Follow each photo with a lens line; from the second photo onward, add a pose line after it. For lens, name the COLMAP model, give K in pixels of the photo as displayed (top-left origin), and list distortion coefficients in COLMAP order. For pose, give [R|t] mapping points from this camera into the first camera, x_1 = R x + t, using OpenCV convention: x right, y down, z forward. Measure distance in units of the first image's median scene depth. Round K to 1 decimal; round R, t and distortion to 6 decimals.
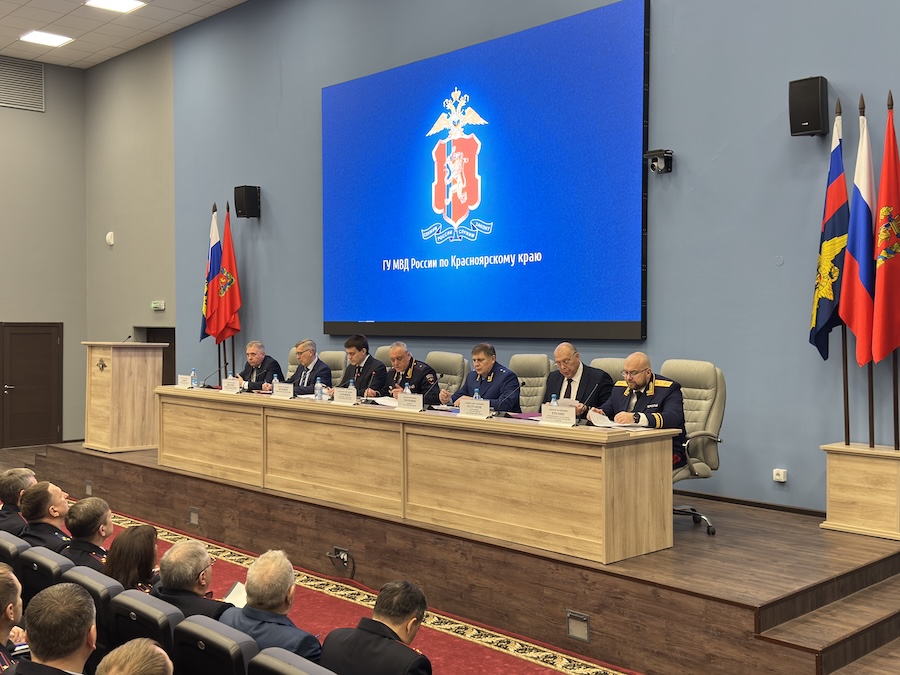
lens RADIAL K [[984.2, 0, 455.3], [0, 984.2, 333.2], [0, 0, 1]] dist [0.062078, 0.000000]
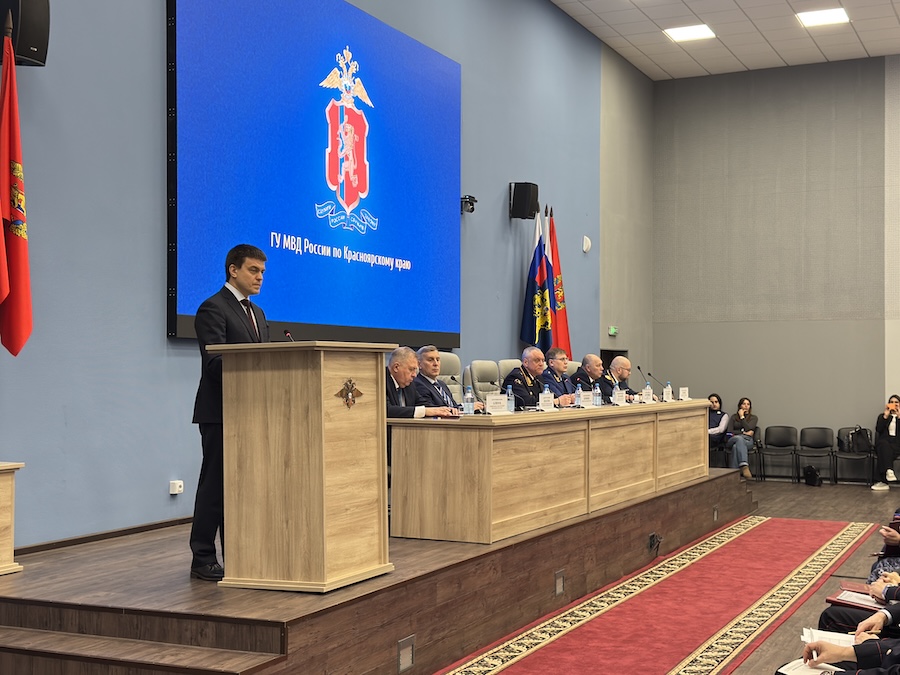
lens RADIAL K [[1235.0, 0, 453.5], [0, 1235.0, 341.3], [0, 0, 1]] dist [0.106462, 0.000000]
pose [[-0.362686, 0.019930, 0.931698, -1.034408], [0.006385, 0.999801, -0.018901, 0.022230], [-0.931889, -0.000906, -0.362741, 1.332519]]
